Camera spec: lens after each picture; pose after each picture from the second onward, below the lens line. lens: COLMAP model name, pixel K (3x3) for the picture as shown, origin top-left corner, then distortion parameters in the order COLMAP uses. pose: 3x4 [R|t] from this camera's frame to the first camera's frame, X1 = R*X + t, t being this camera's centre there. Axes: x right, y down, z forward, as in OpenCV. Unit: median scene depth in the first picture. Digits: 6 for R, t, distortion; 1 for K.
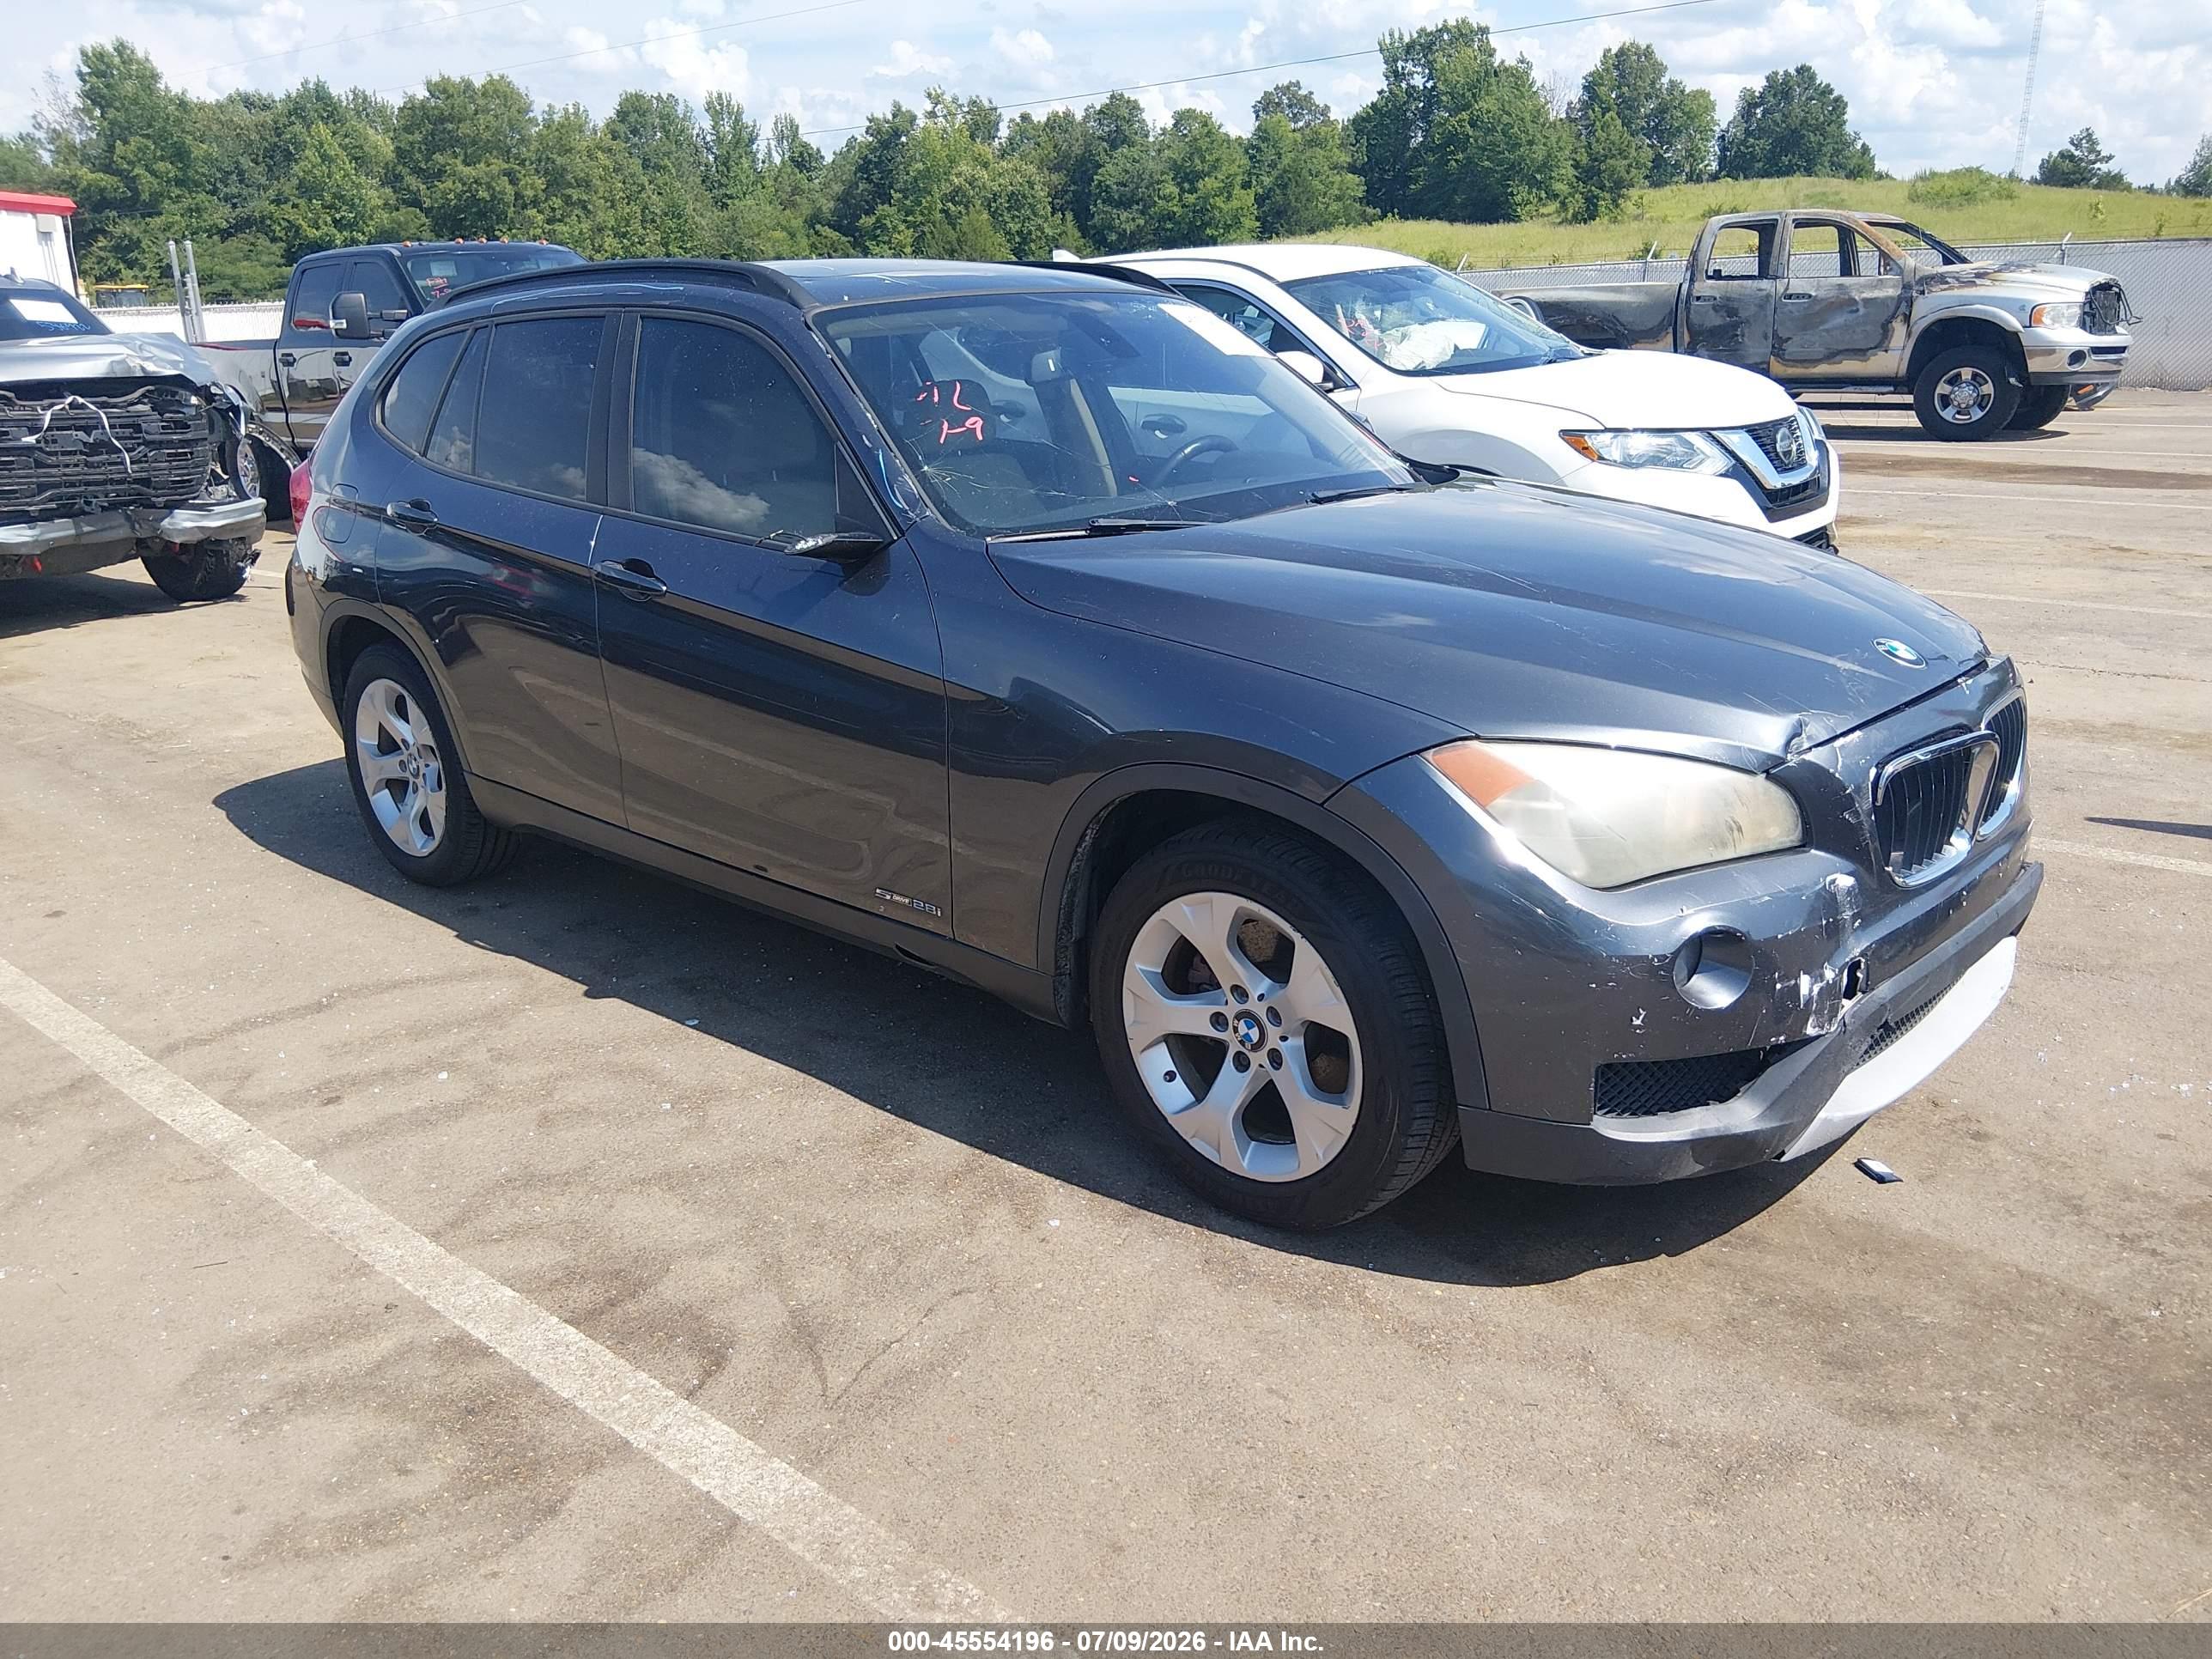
lens RADIAL K [[1670.5, 0, 1110.0], [0, 1670.5, 827.3], [0, 0, 1]] dist [0.069959, -0.120350]
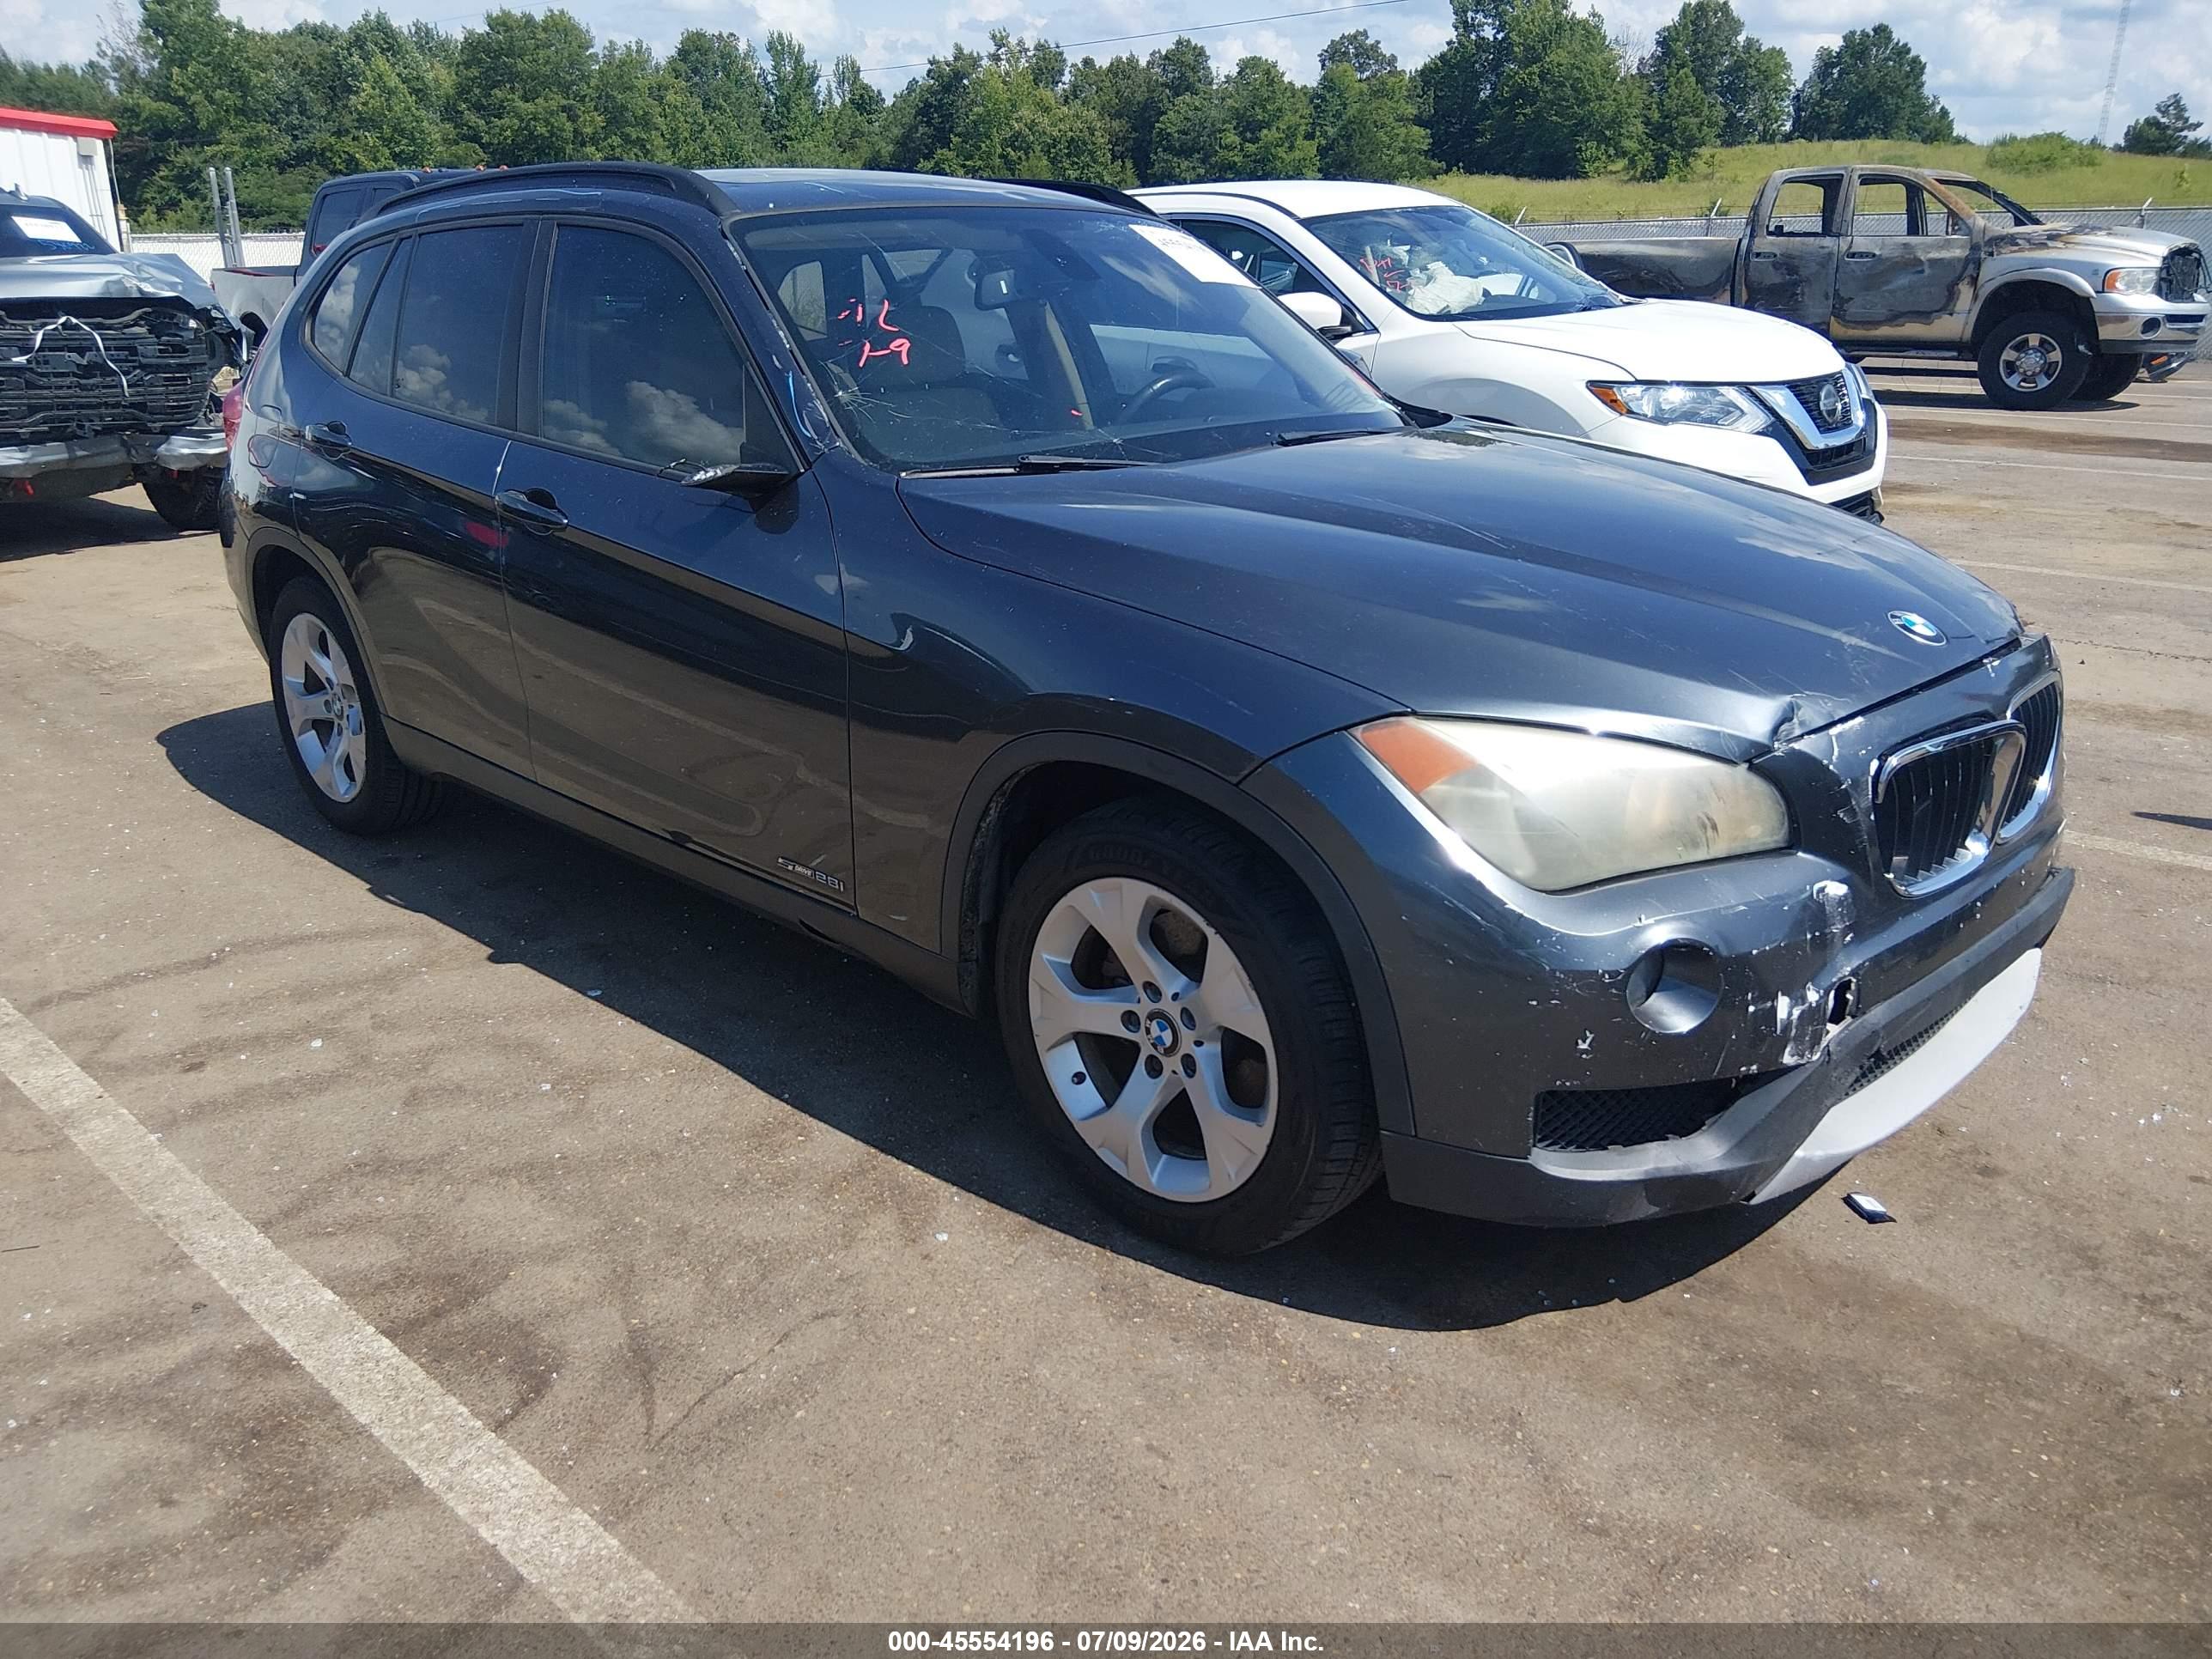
lens RADIAL K [[1670.5, 0, 1108.9], [0, 1670.5, 828.8], [0, 0, 1]] dist [0.069959, -0.120350]
pose [[0.999233, 0.029794, -0.025409, 0.037847], [-0.029091, 0.999196, 0.027578, -0.005612], [0.026210, -0.026817, 0.999297, 0.055698]]
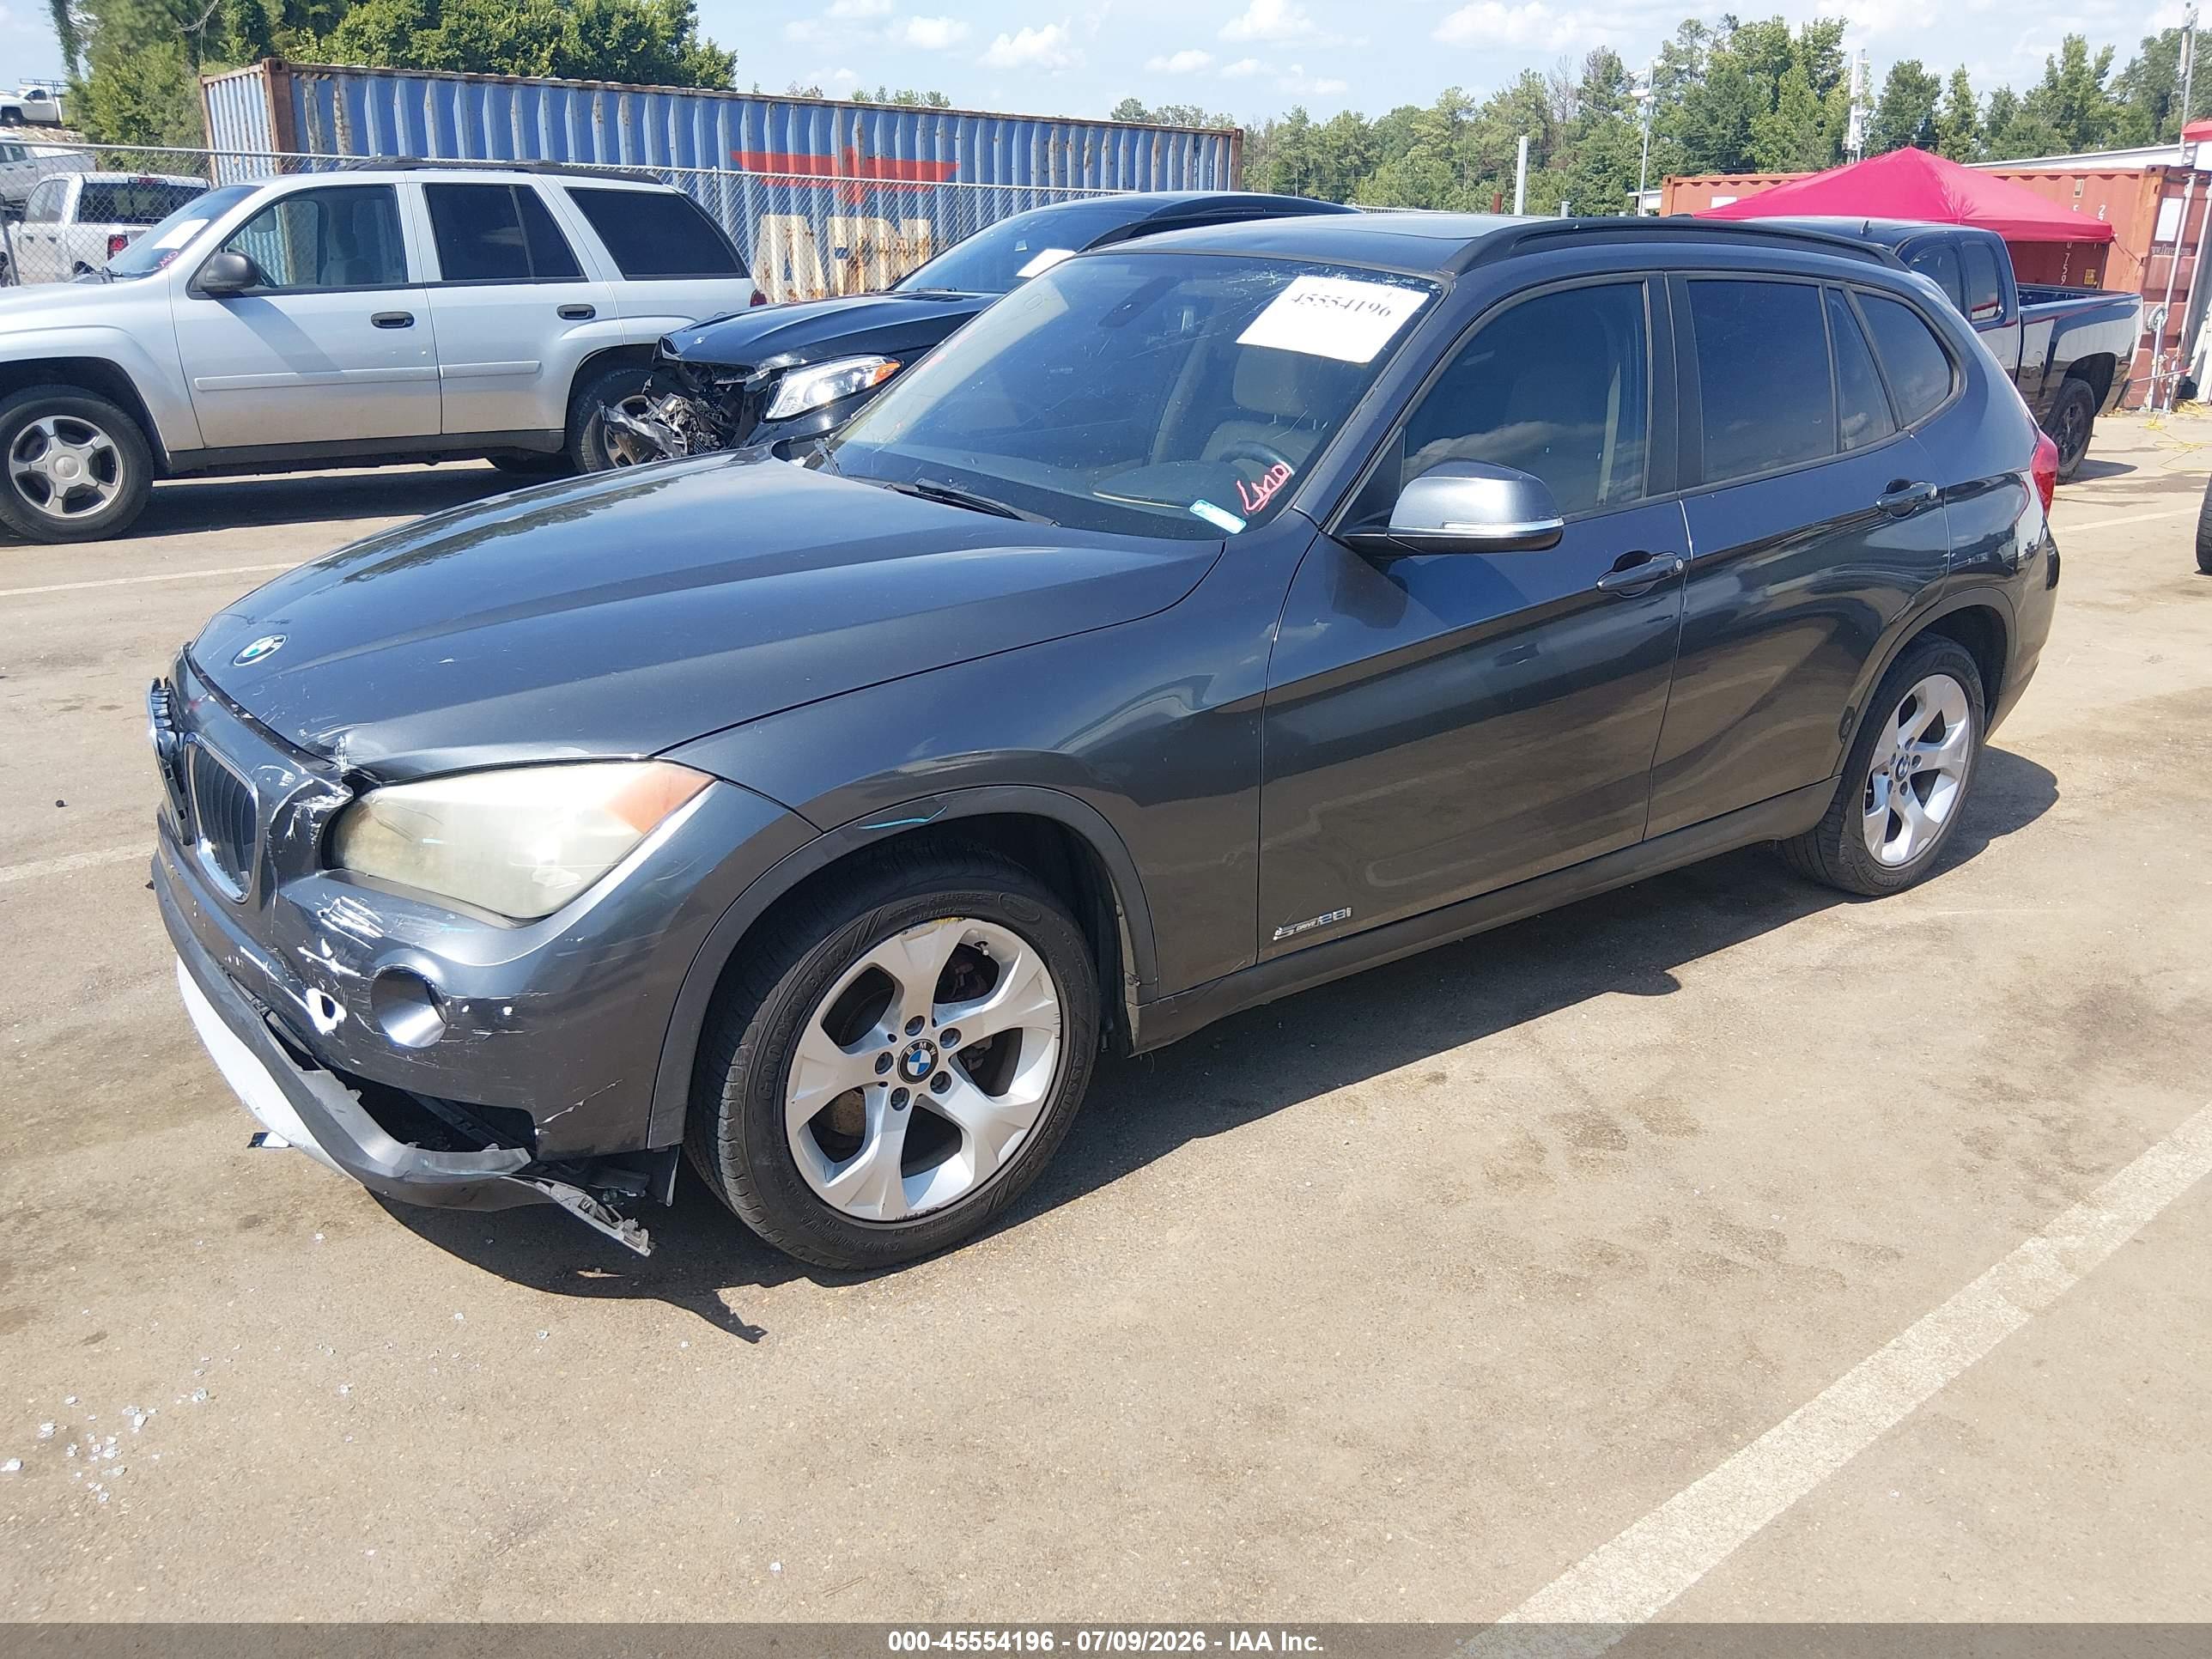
lens RADIAL K [[1679.7, 0, 1135.9], [0, 1679.7, 832.0], [0, 0, 1]] dist [0.049014, -0.086252]
pose [[-0.155642, 0.358457, -0.920480, 0.663212], [-0.317047, 0.864408, 0.390230, -0.276280], [0.935552, 0.352572, -0.020891, 0.766983]]
